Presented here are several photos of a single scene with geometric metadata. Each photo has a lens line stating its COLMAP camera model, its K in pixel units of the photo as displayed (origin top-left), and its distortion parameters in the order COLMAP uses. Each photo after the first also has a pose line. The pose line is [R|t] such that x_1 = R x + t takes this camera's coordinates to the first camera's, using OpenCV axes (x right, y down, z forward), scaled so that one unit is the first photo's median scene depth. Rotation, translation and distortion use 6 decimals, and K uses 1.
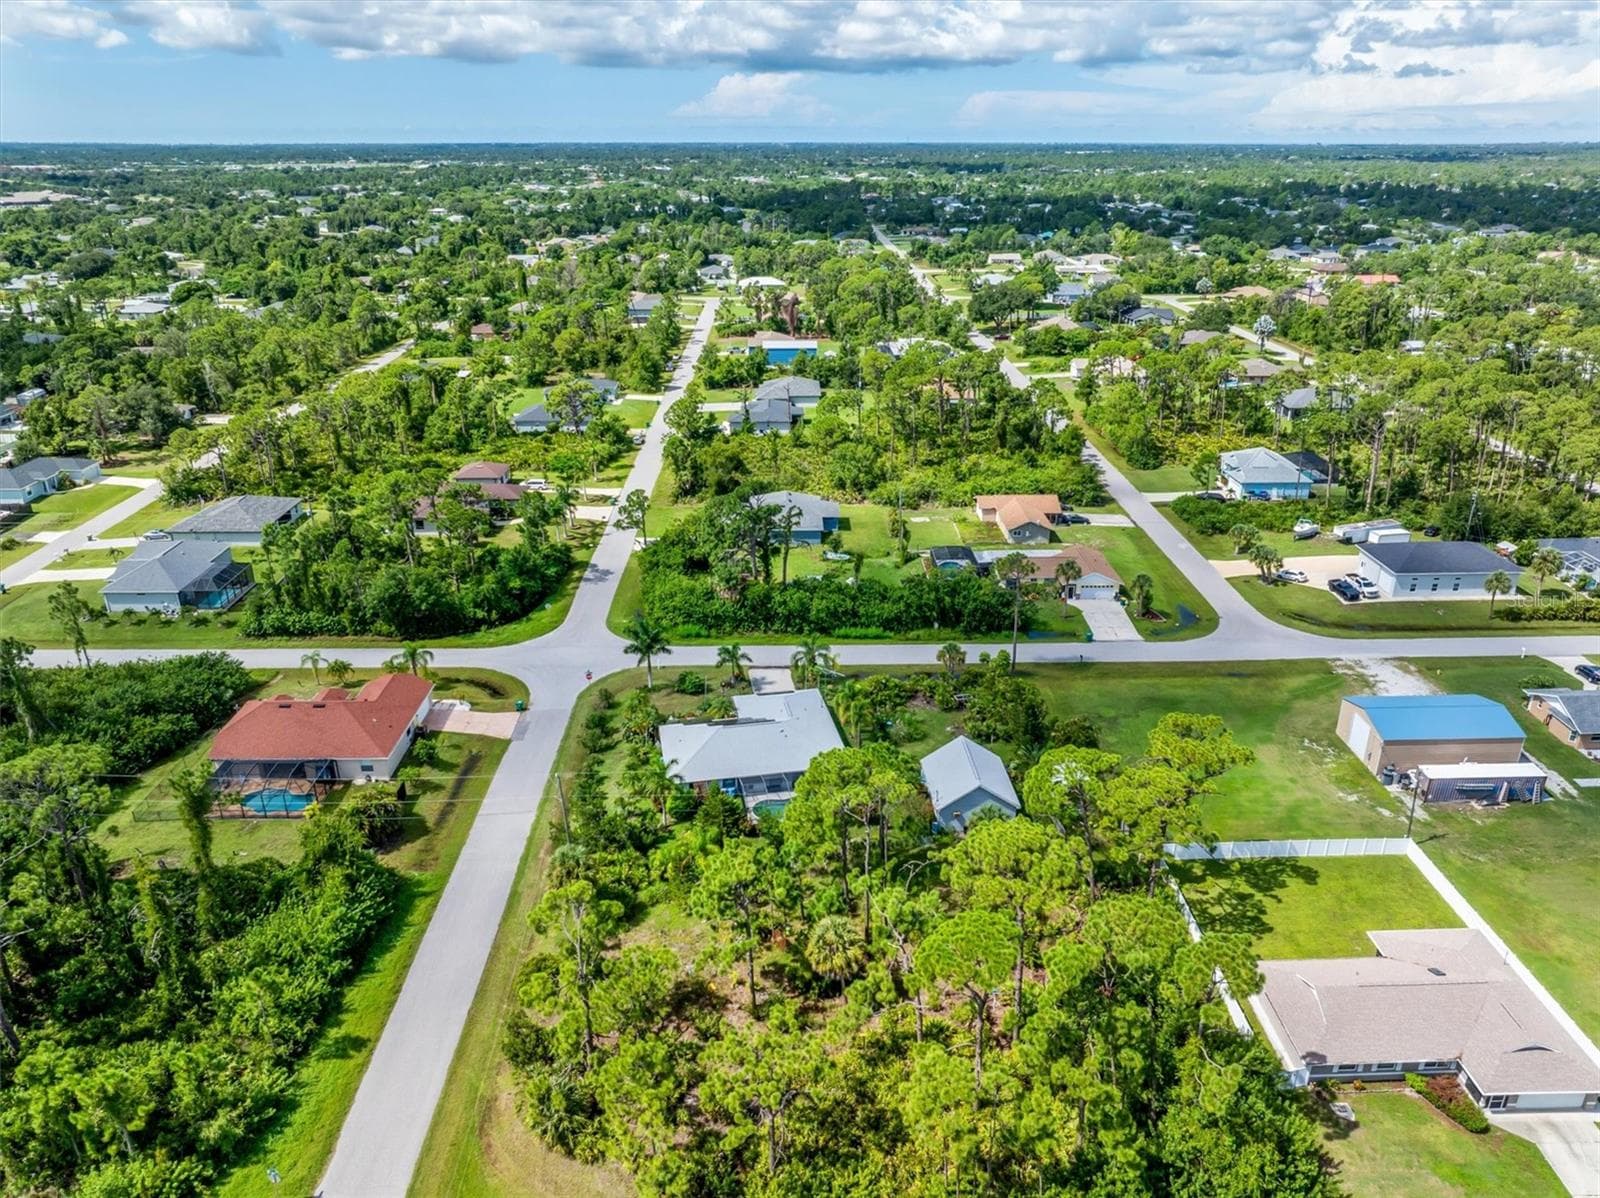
lens RADIAL K [[1117.1, 0, 800.0], [0, 1117.1, 599.0], [0, 0, 1]] dist [-0.042250, 0.023330]
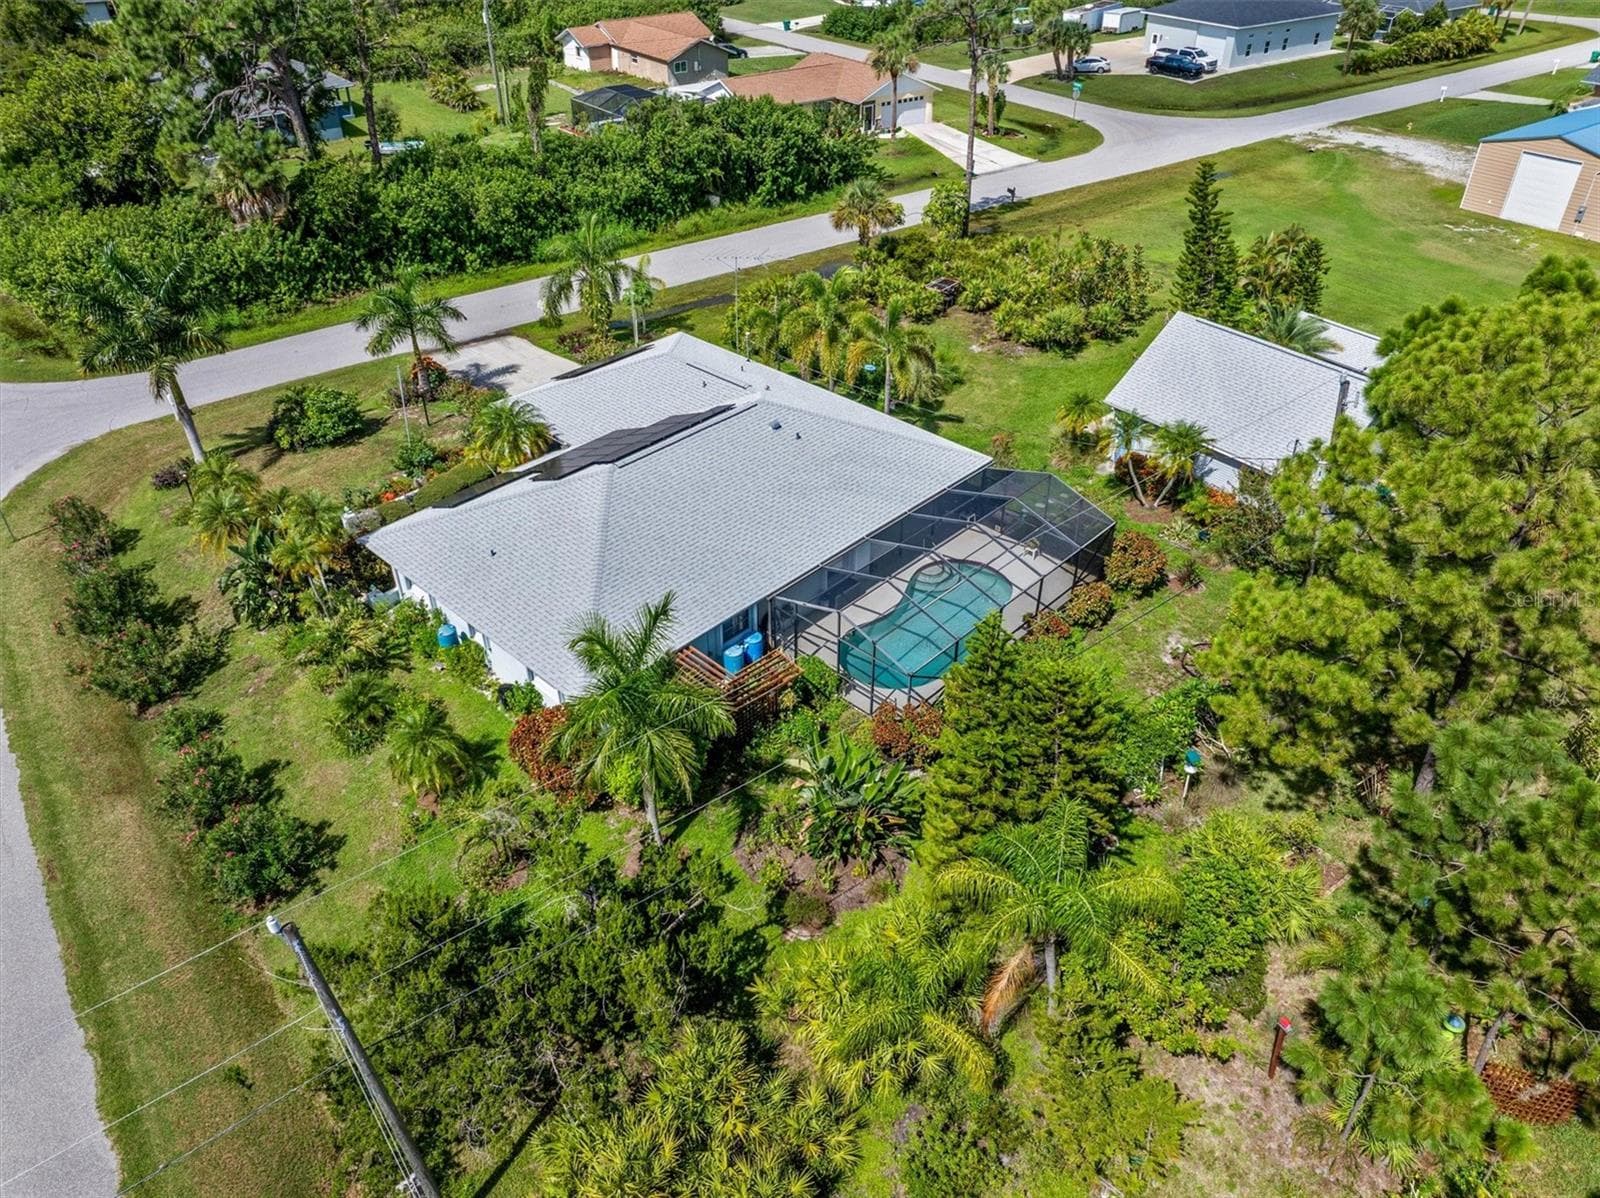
lens RADIAL K [[1118.7, 0, 800.0], [0, 1118.7, 599.0], [0, 0, 1]] dist [-0.040881, -0.000604]
pose [[0.812968, -0.338243, 0.473999, -0.136232], [0.219676, 0.932001, 0.288298, 0.052129], [-0.539282, -0.130251, 0.831991, 0.523052]]
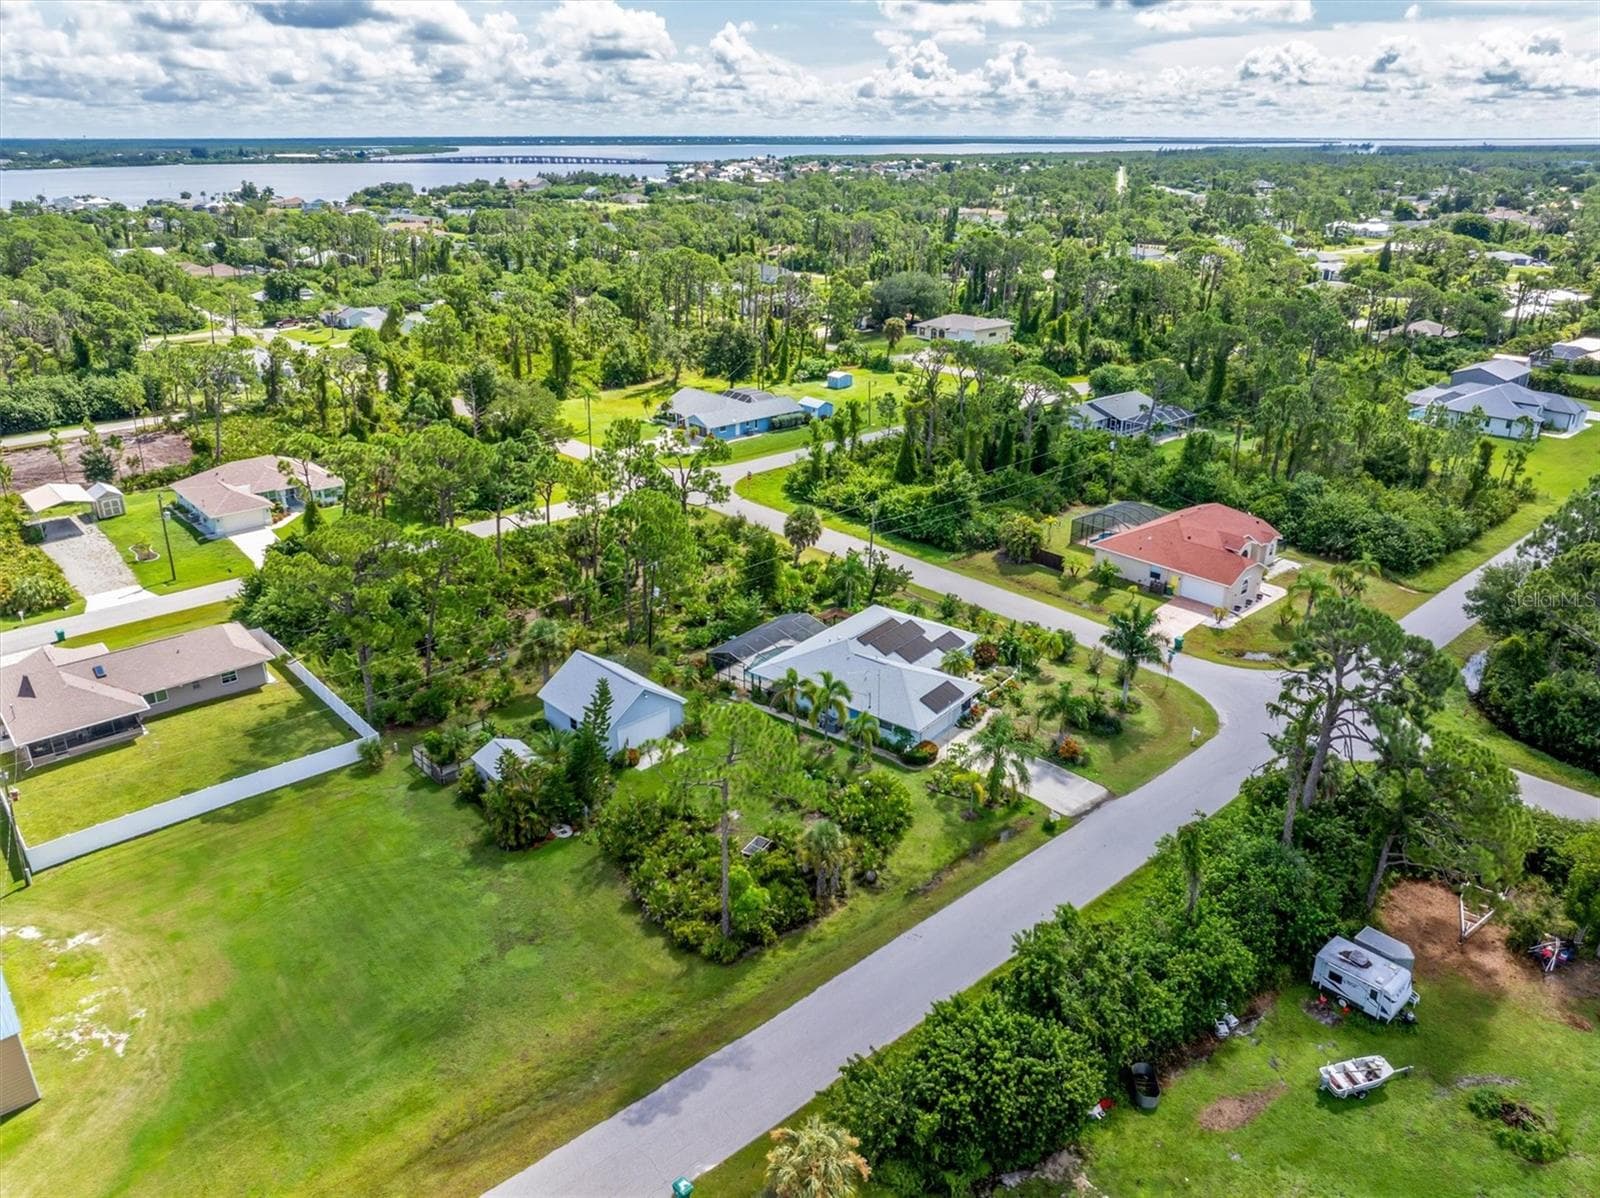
lens RADIAL K [[1130.1, 0, 800.0], [0, 1130.1, 599.0], [0, 0, 1]] dist [-0.039935, 0.026858]
pose [[-0.754544, 0.250689, -0.606480, 0.373263], [-0.252077, 0.742546, 0.620550, -0.305634], [0.605904, 0.621113, -0.497091, 1.009994]]
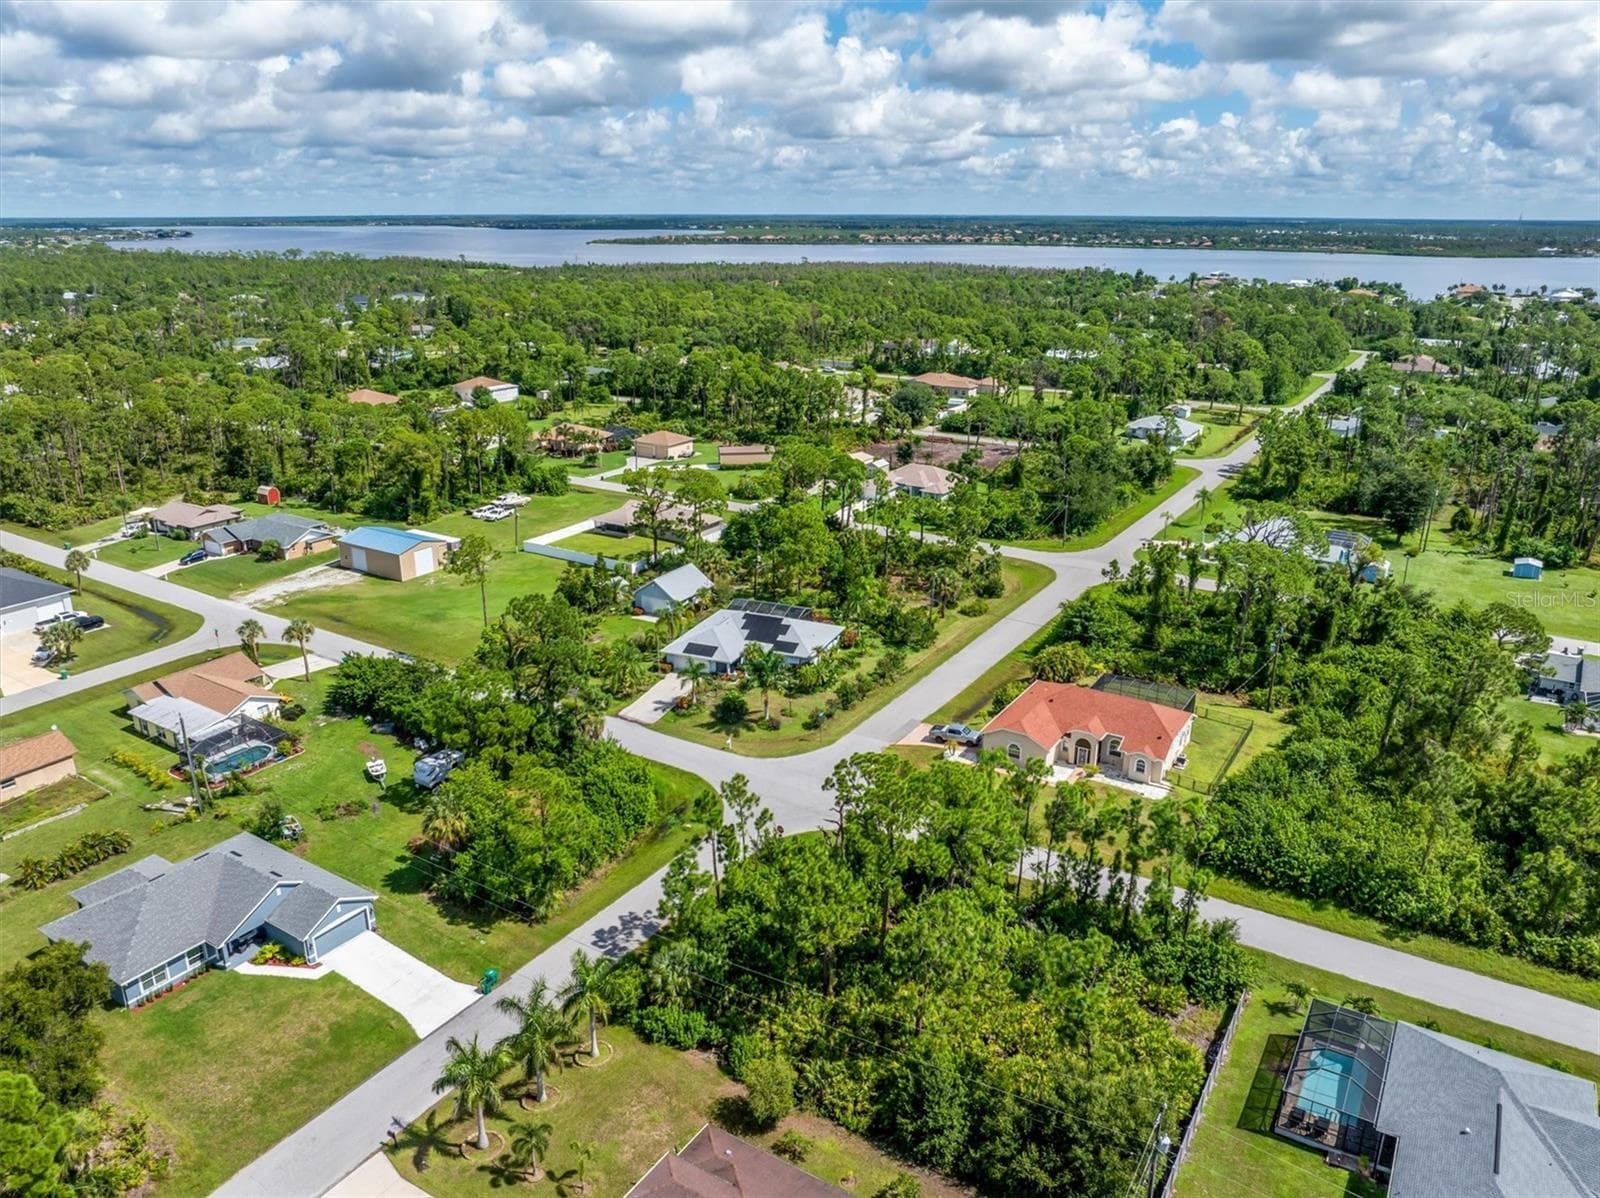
lens RADIAL K [[1124.6, 0, 800.0], [0, 1124.6, 599.0], [0, 0, 1]] dist [-0.009365, -0.002760]
pose [[-0.832206, -0.173460, 0.526635, -0.542917], [0.216542, 0.772700, 0.596695, -0.475122], [-0.510433, 0.610612, -0.605484, 1.273104]]
